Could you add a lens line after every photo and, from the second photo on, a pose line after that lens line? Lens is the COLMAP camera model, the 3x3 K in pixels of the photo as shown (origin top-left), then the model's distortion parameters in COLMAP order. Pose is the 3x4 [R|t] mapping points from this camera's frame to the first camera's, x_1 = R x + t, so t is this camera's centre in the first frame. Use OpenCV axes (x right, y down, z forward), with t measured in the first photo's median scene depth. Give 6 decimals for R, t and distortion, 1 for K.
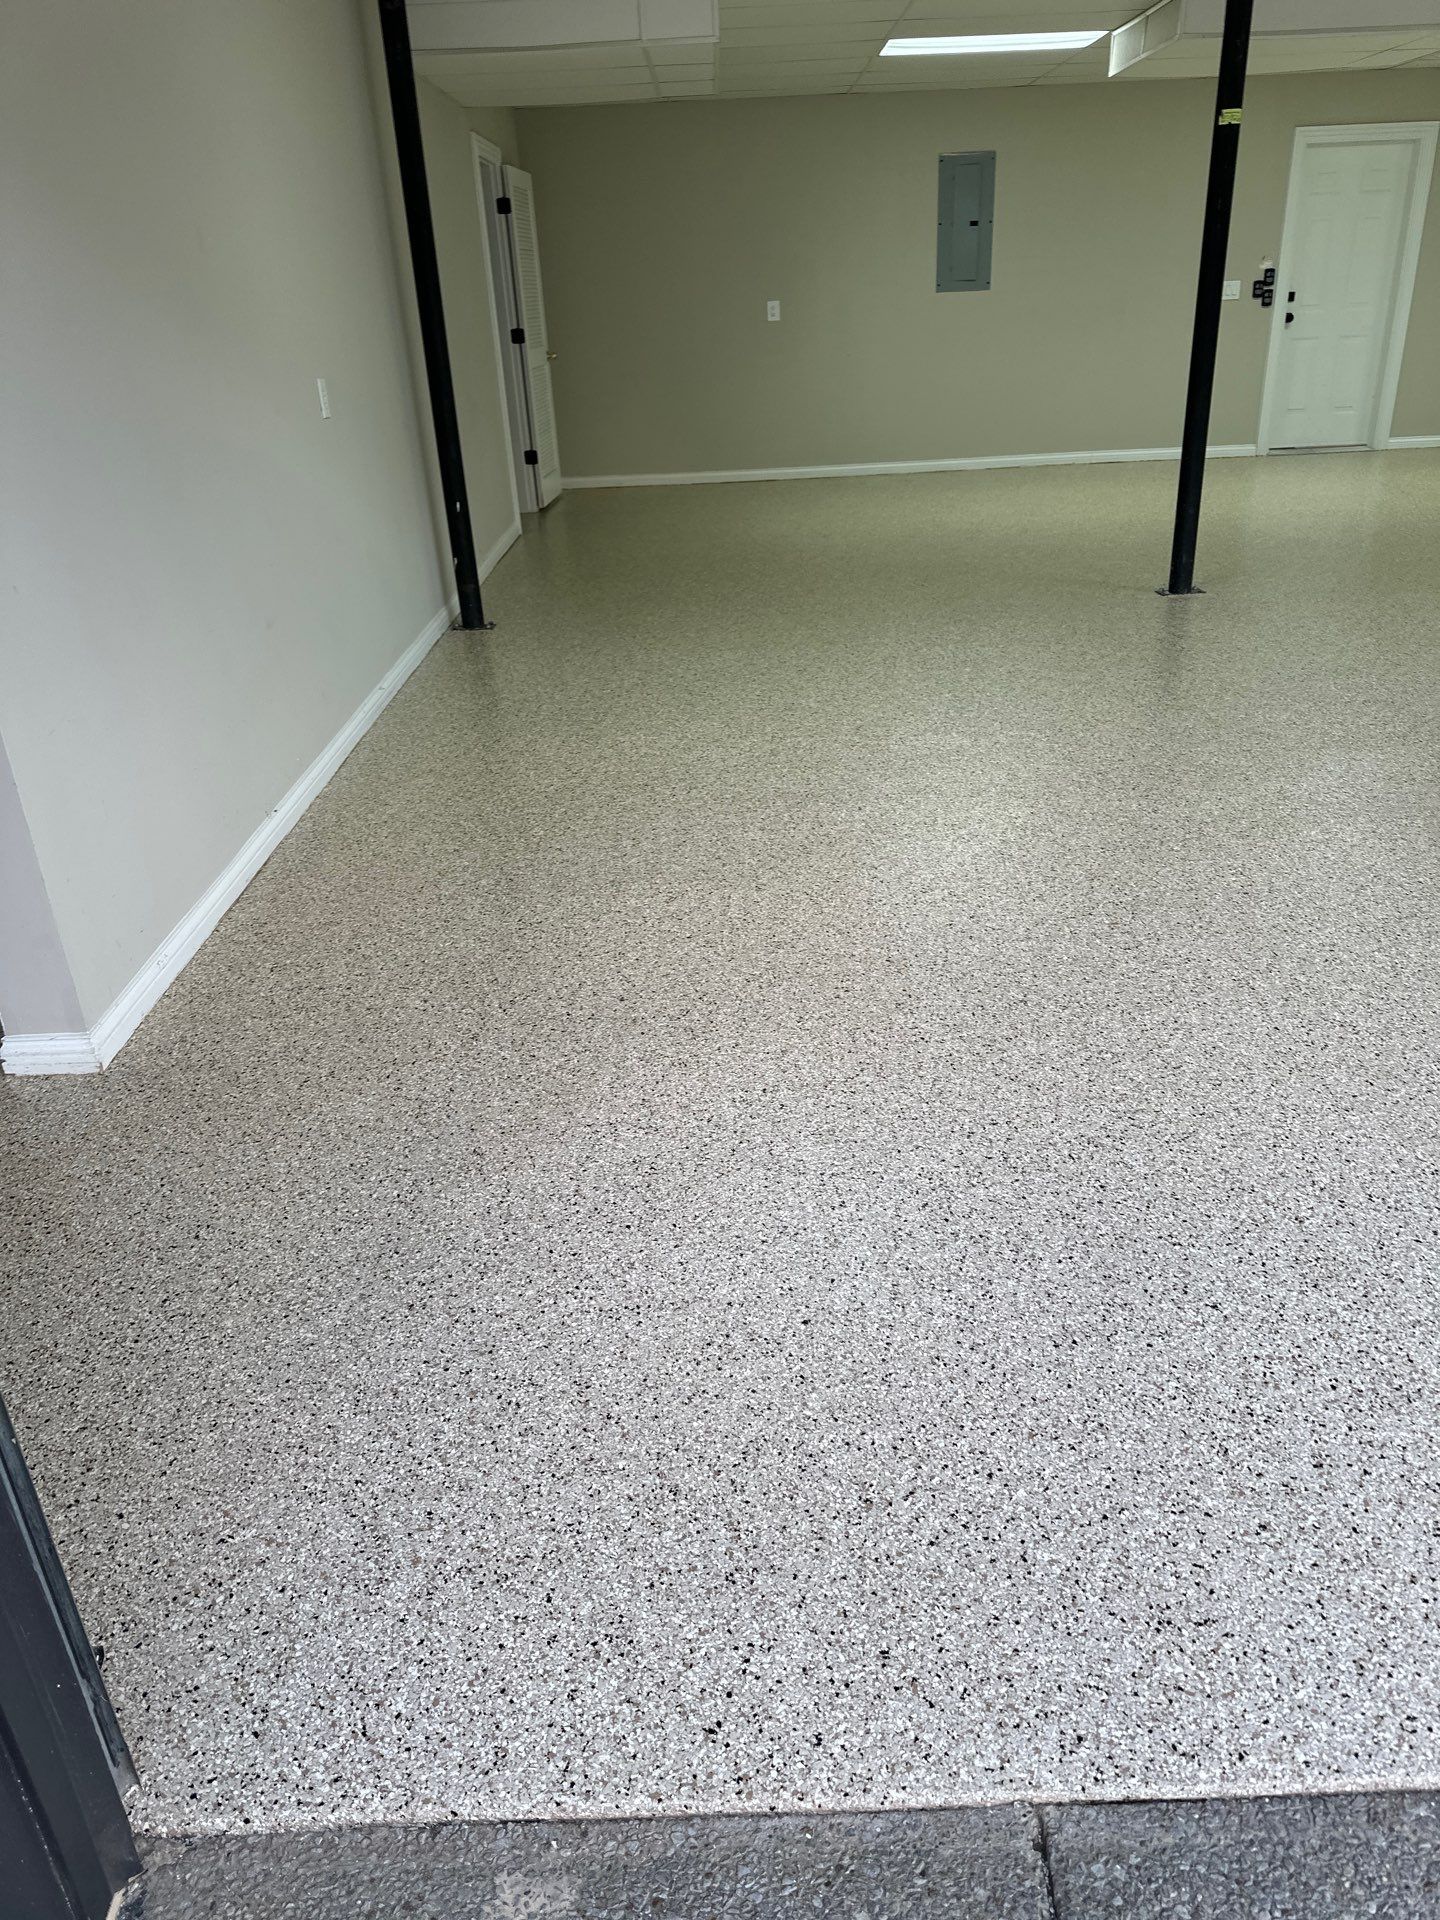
lens RADIAL K [[1369.7, 0, 740.1], [0, 1369.7, 951.5], [0, 0, 1]] dist [0.093968, -0.074188]
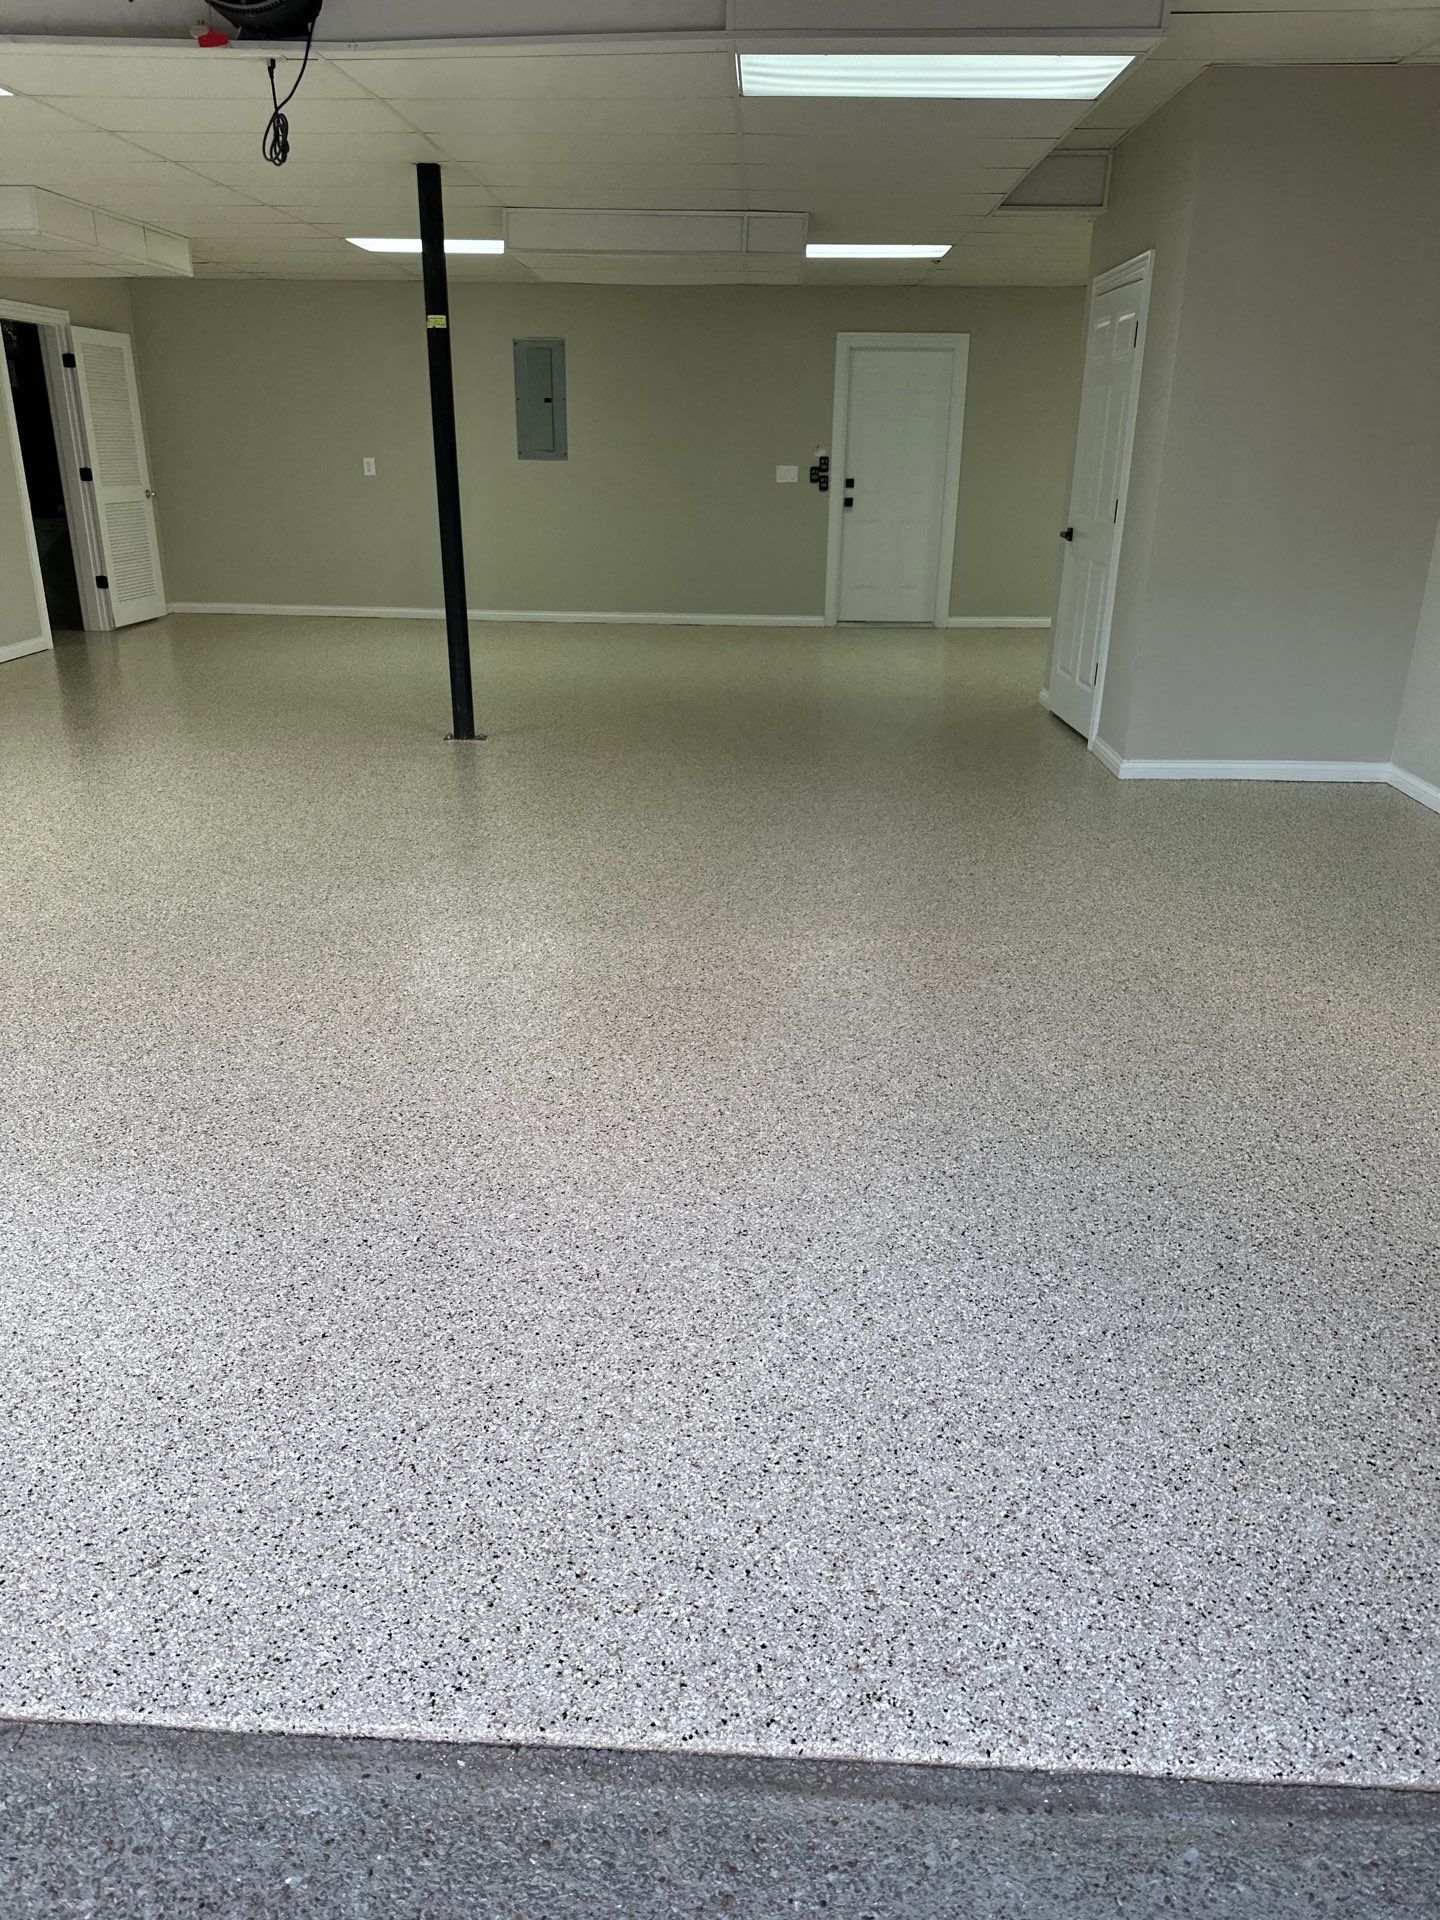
lens RADIAL K [[1379.9, 0, 686.0], [0, 1379.9, 928.0], [0, 0, 1]] dist [0.161992, -0.225844]
pose [[0.996296, 0.066500, -0.054514, 0.579683], [-0.072271, 0.991098, -0.111808, -0.004273], [0.046593, 0.115333, 0.992234, -0.042379]]
